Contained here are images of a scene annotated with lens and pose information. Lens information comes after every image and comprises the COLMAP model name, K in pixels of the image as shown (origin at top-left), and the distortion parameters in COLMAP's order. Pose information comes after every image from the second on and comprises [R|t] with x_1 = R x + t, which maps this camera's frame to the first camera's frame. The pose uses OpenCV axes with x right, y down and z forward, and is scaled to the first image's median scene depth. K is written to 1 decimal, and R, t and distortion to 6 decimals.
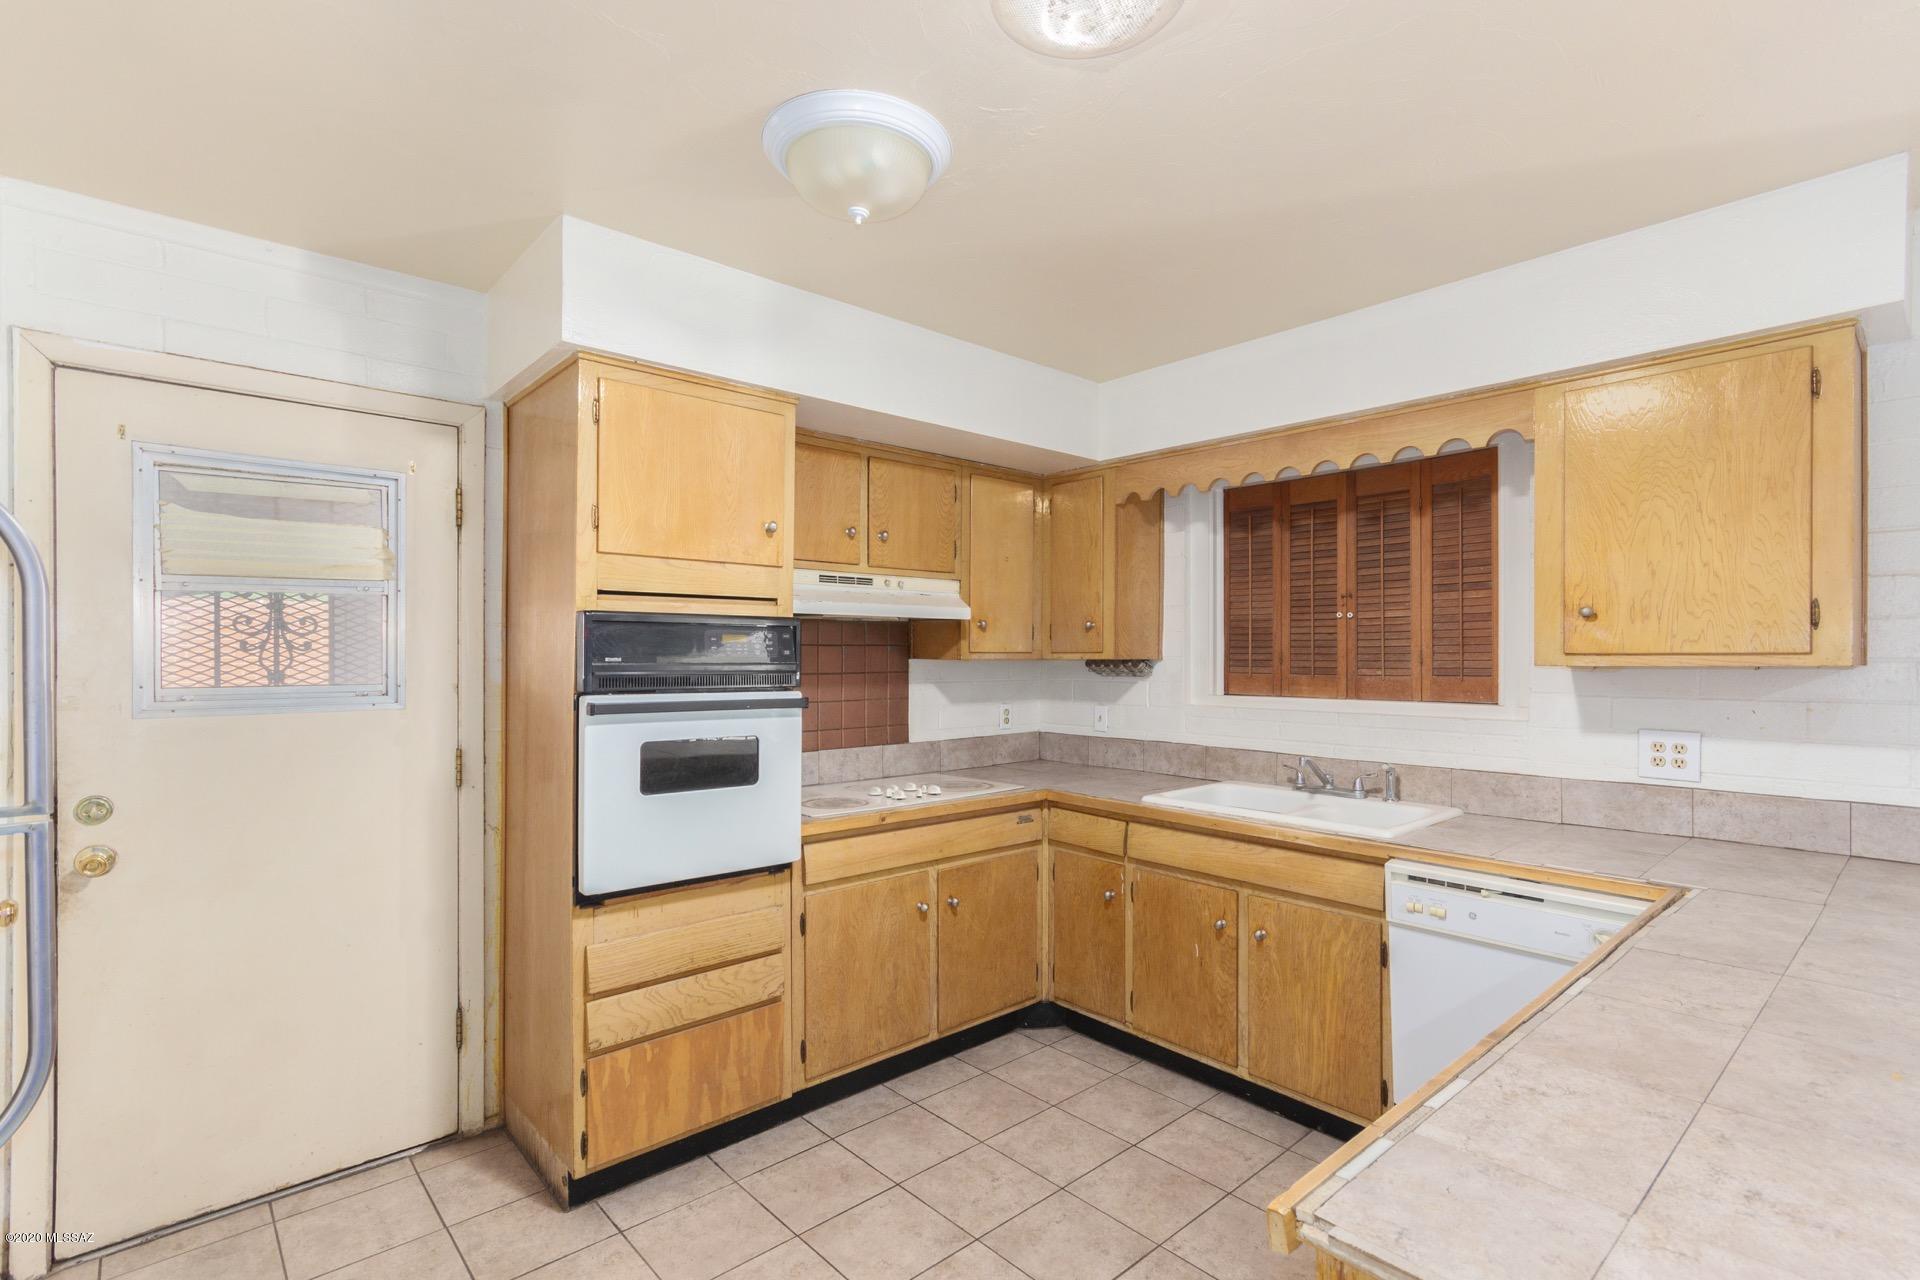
lens RADIAL K [[901.7, 0, 980.2], [0, 901.7, 662.1], [0, 0, 1]] dist [0.003014, 0.000786]
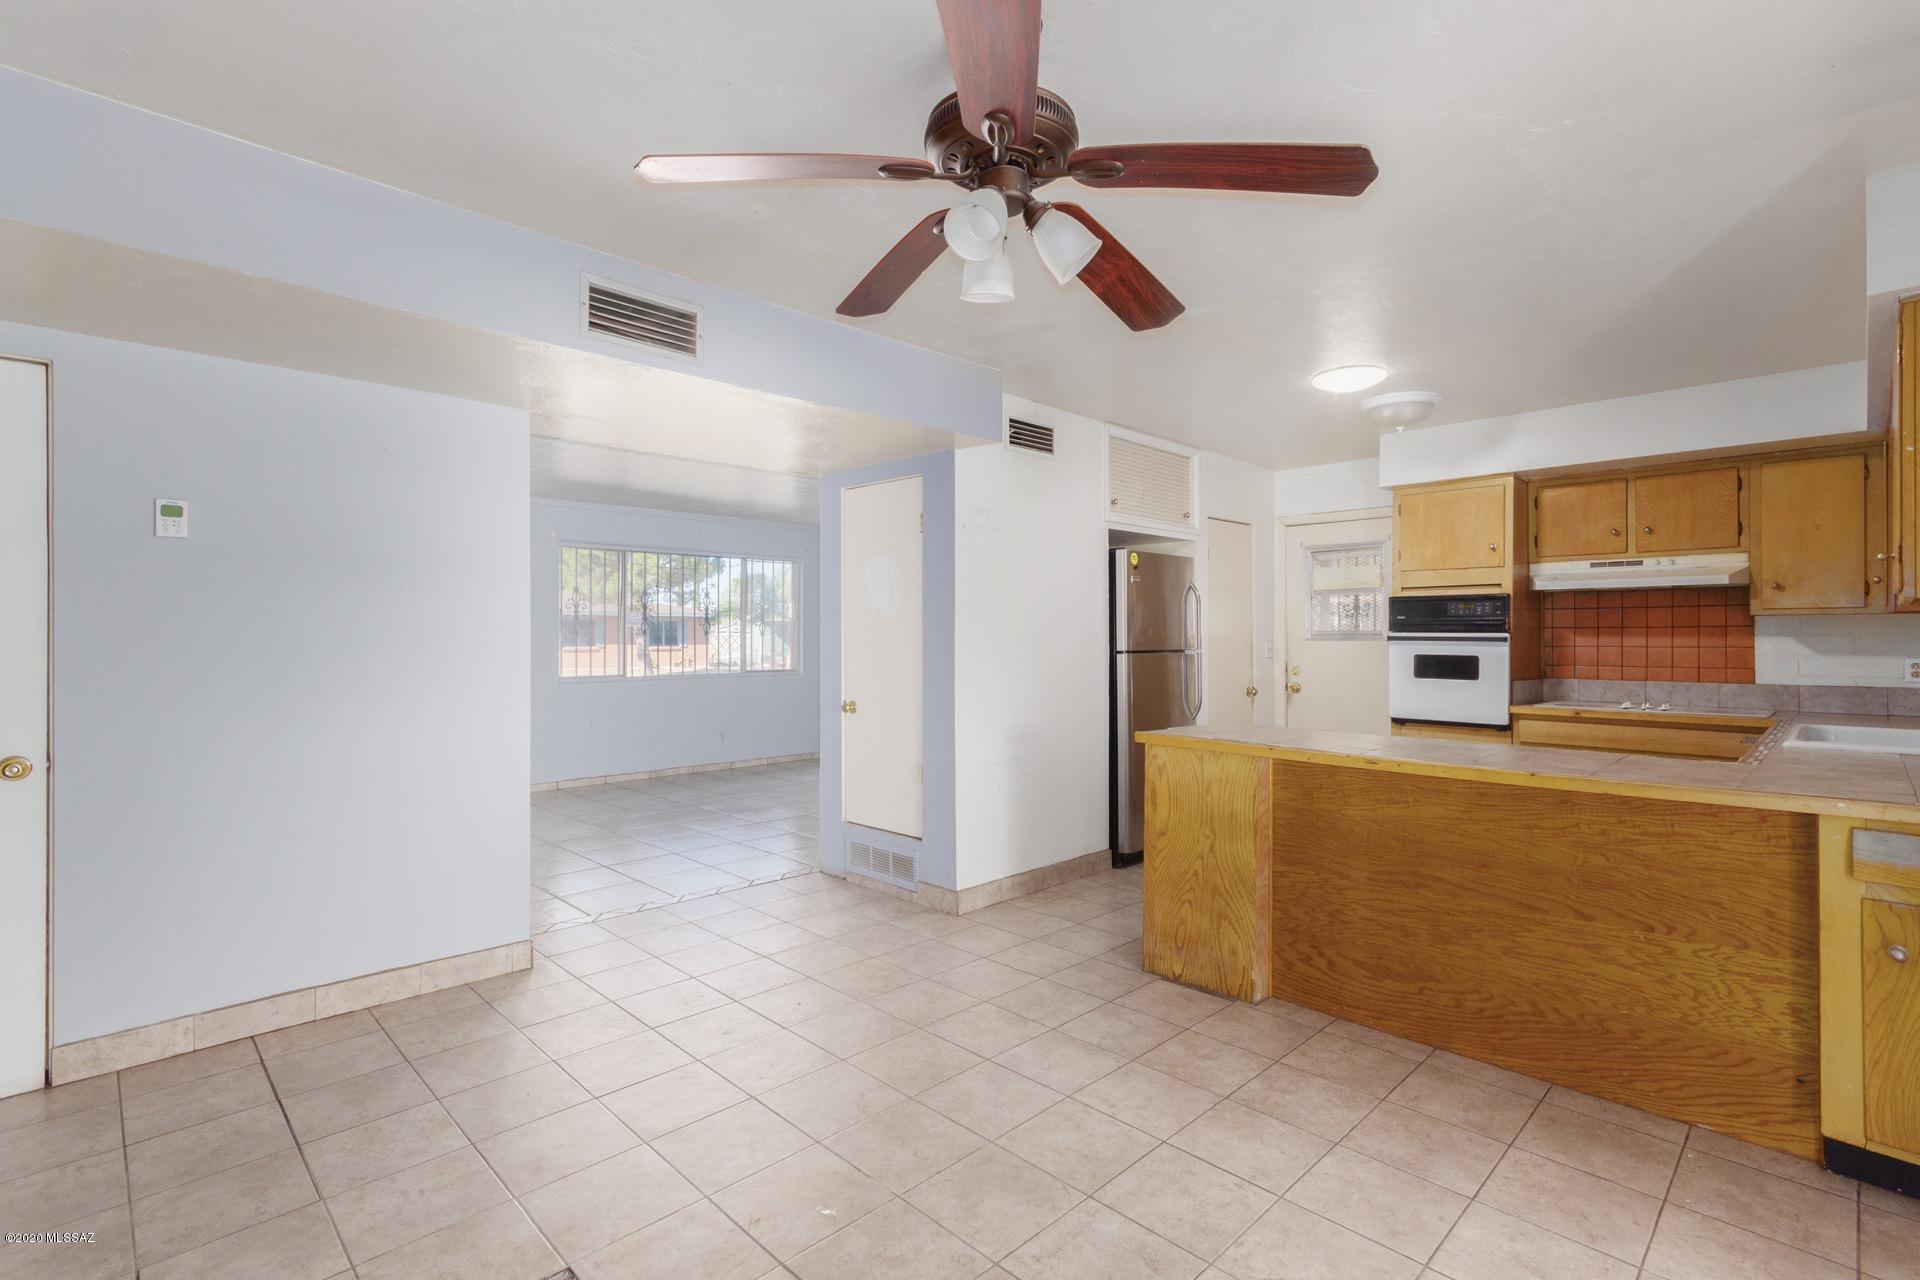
lens RADIAL K [[900.8, 0, 960.0], [0, 900.8, 640.0], [0, 0, 1]] dist [0.004079, 0.000398]
pose [[0.039493, 0.001146, -0.999219, 1.501533], [-0.008383, 0.999965, 0.000816, 0.050736], [0.999185, 0.008345, 0.039501, -0.178564]]
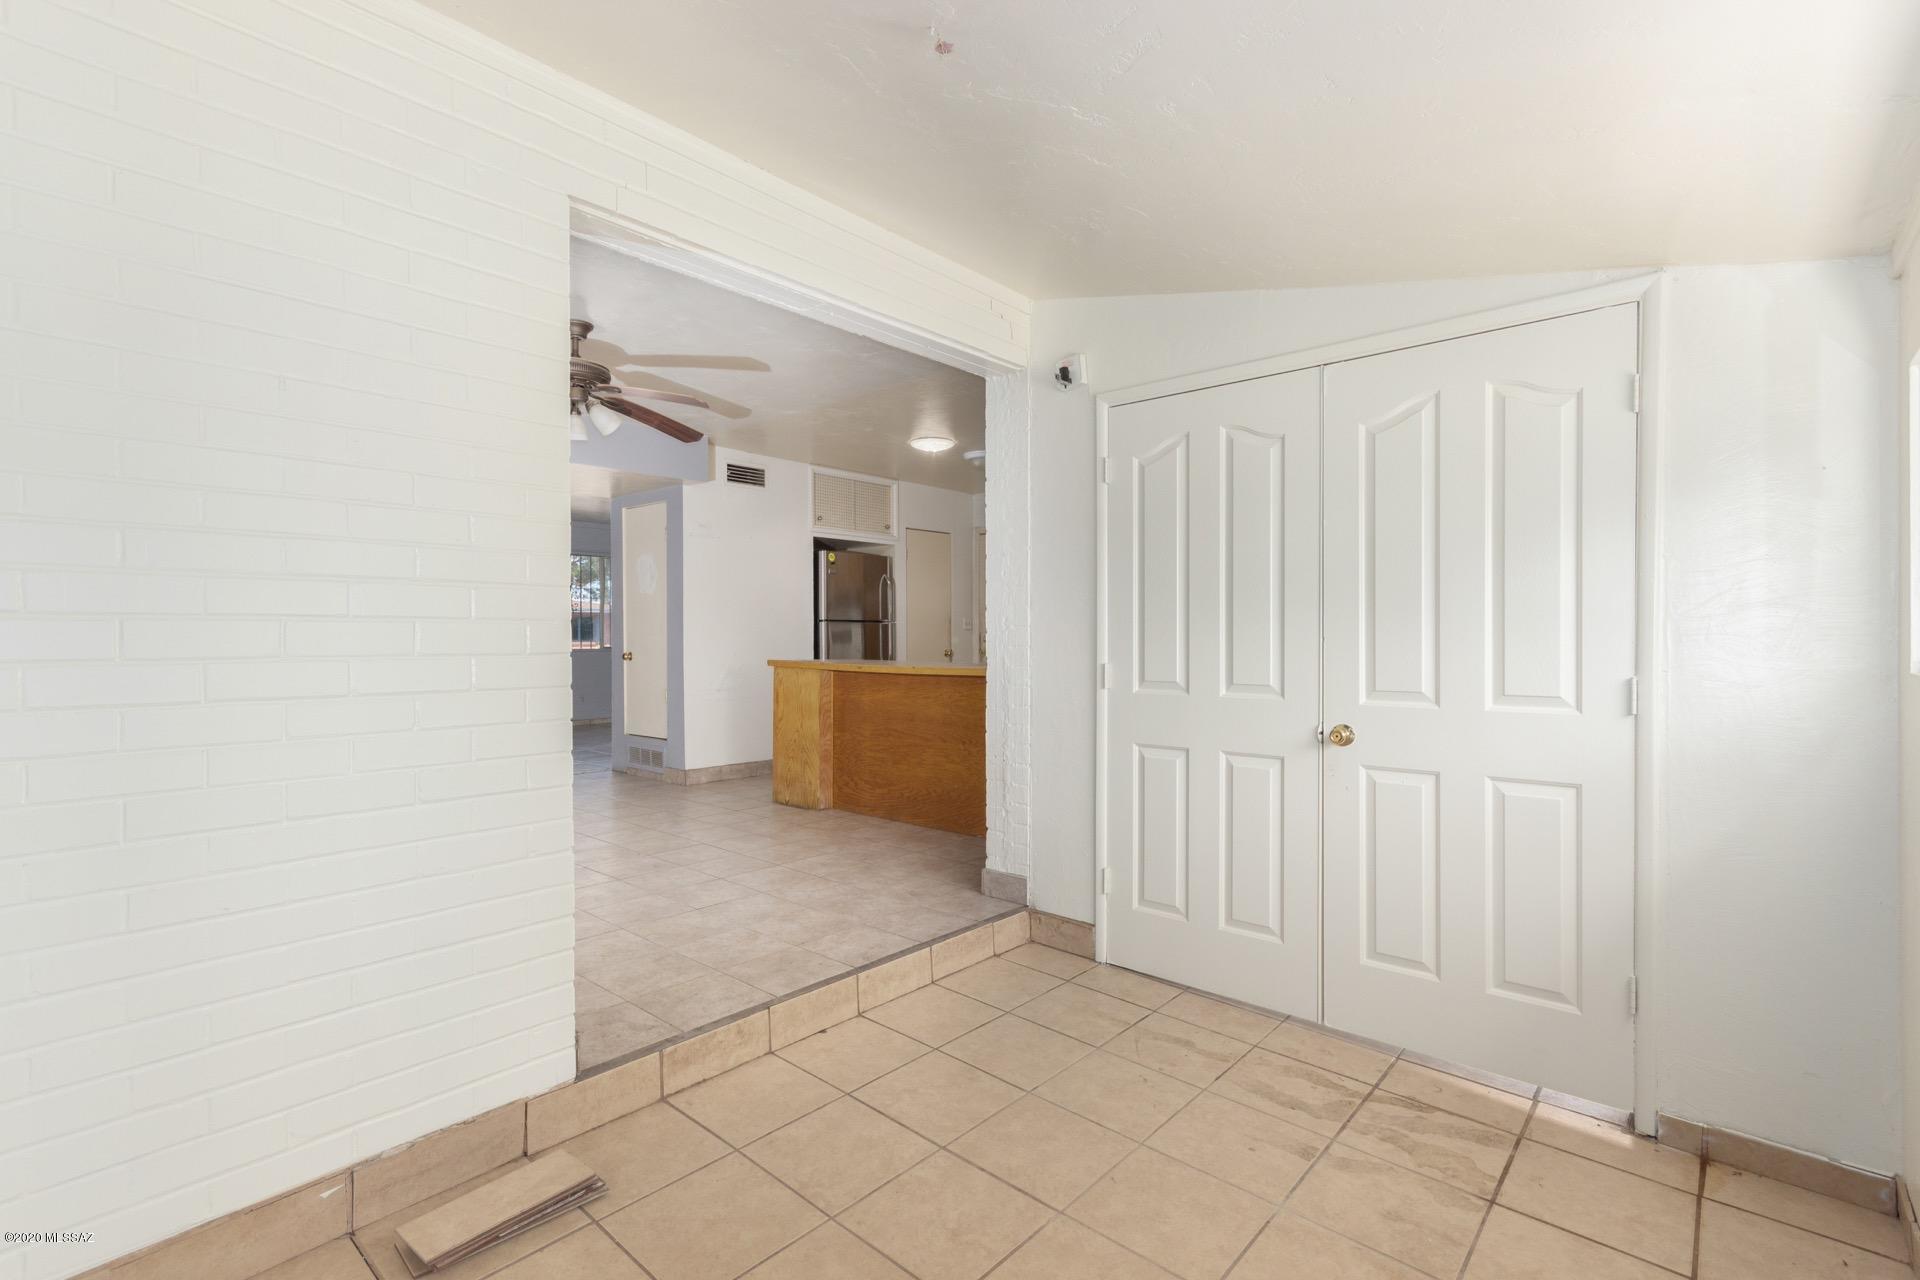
lens RADIAL K [[889.1, 0, 946.5], [0, 889.1, 649.5], [0, 0, 1]] dist [0.002508, 0.000141]
pose [[0.097893, 0.011655, -0.995129, 2.352271], [-0.007816, 0.999910, 0.010943, 0.126816], [0.995166, 0.006706, 0.097976, 0.321937]]
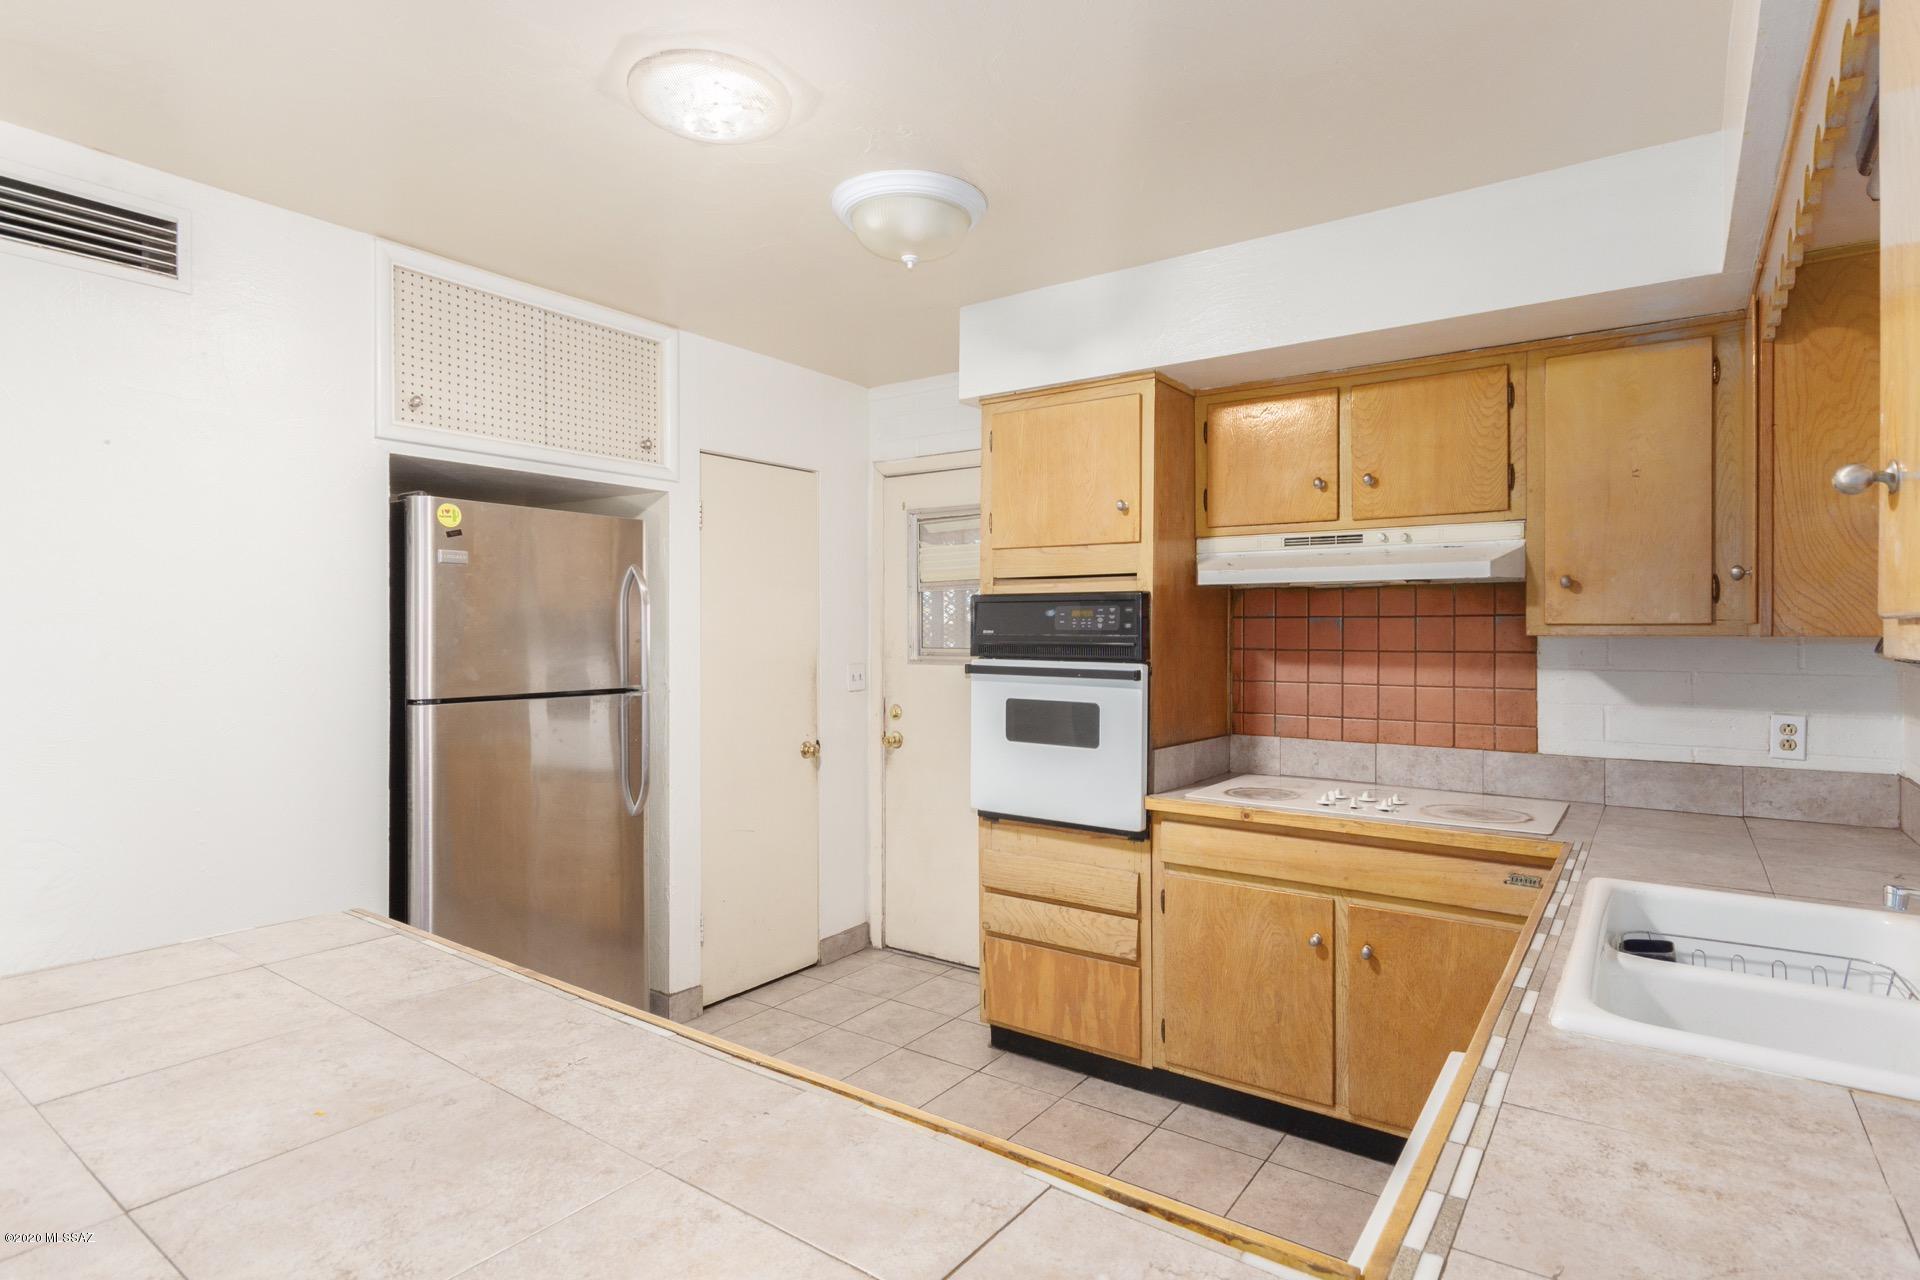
lens RADIAL K [[995.3, 0, 961.2], [0, 995.3, 635.6], [0, 0, 1]] dist [-0.003680, 0.008593]
pose [[0.205135, 0.004866, -0.978722, 0.795769], [-0.009399, 0.999951, 0.003001, -0.000918], [0.978689, 0.008583, 0.205170, 0.541100]]
